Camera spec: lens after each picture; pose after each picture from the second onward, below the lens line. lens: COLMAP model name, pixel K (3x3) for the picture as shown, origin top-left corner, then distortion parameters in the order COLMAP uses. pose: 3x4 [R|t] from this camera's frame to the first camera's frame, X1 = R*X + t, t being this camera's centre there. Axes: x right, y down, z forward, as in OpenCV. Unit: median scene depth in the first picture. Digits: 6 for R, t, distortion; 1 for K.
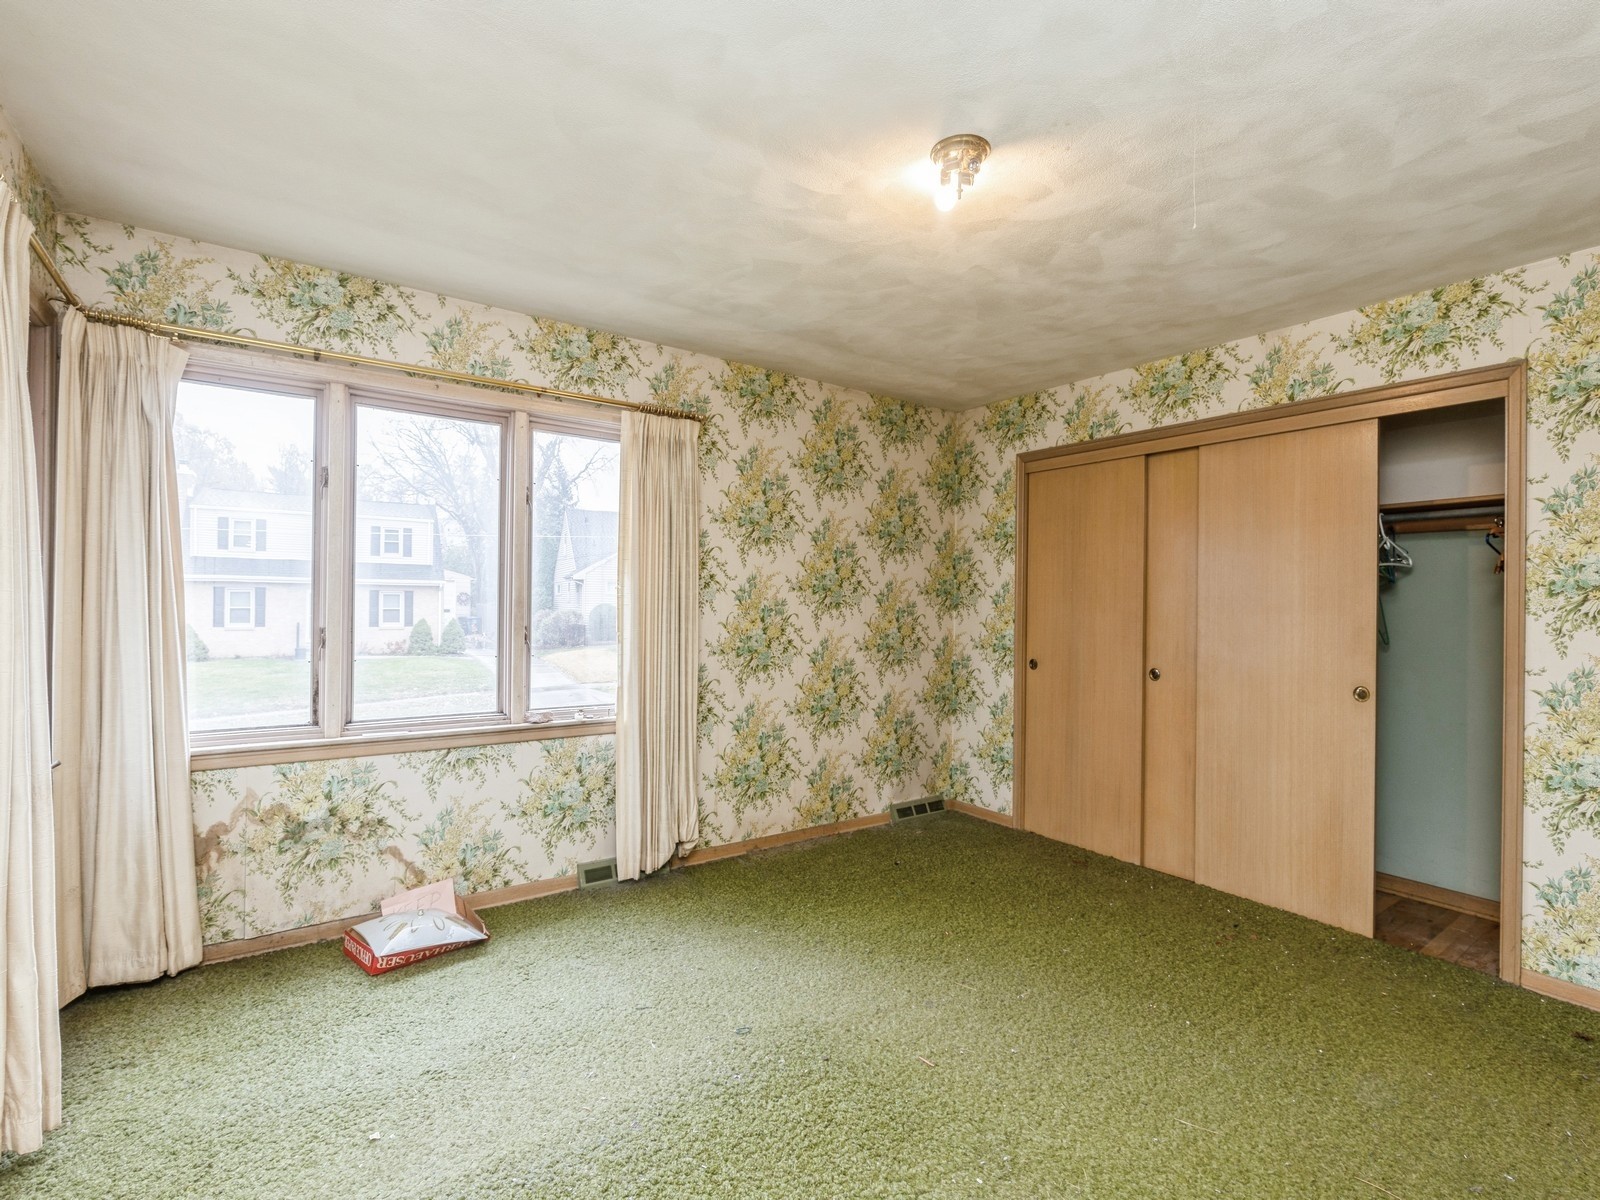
lens RADIAL K [[734.3, 0, 798.5], [0, 734.3, 604.4], [0, 0, 1]] dist [-0.004528, -0.000584]
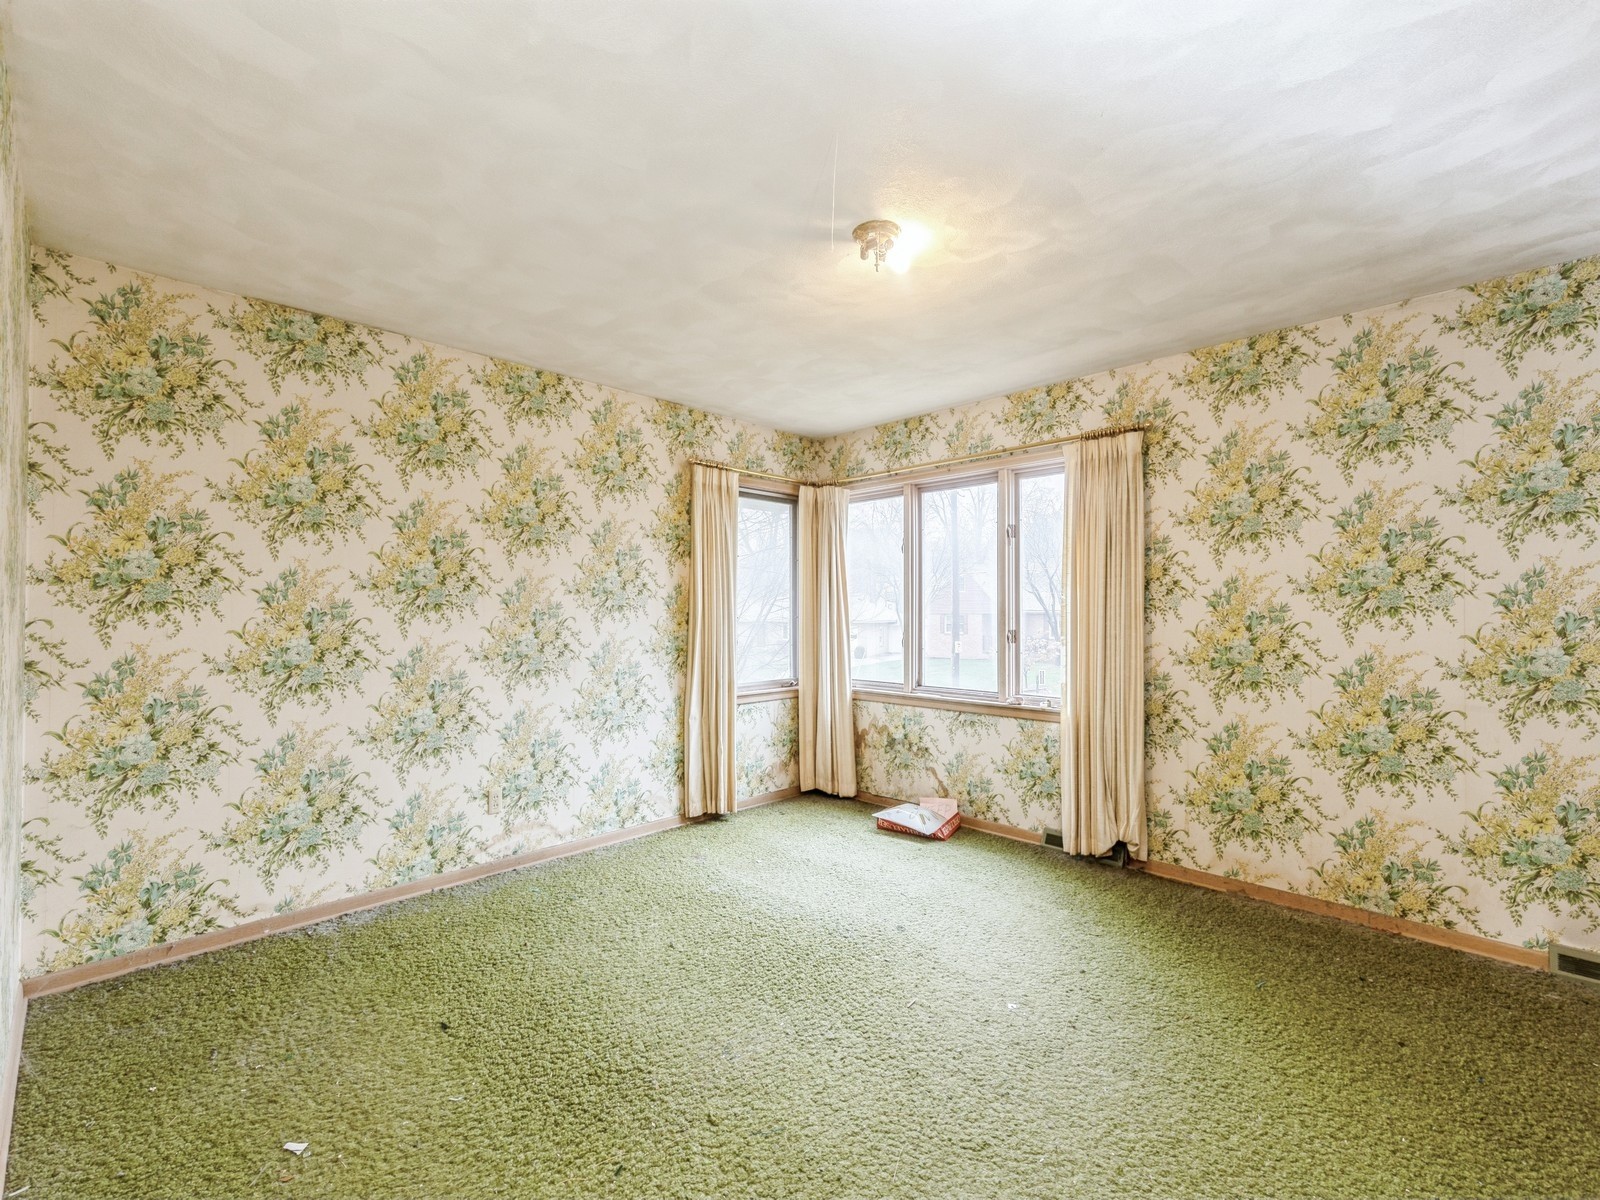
lens RADIAL K [[730.3, 0, 796.3], [0, 730.3, 595.0], [0, 0, 1]] dist [0.001876, 0.000418]
pose [[0.159197, -0.030553, -0.986774, 0.826225], [0.009478, 0.999522, -0.029419, 0.001826], [0.987201, -0.004669, 0.159411, 0.394158]]
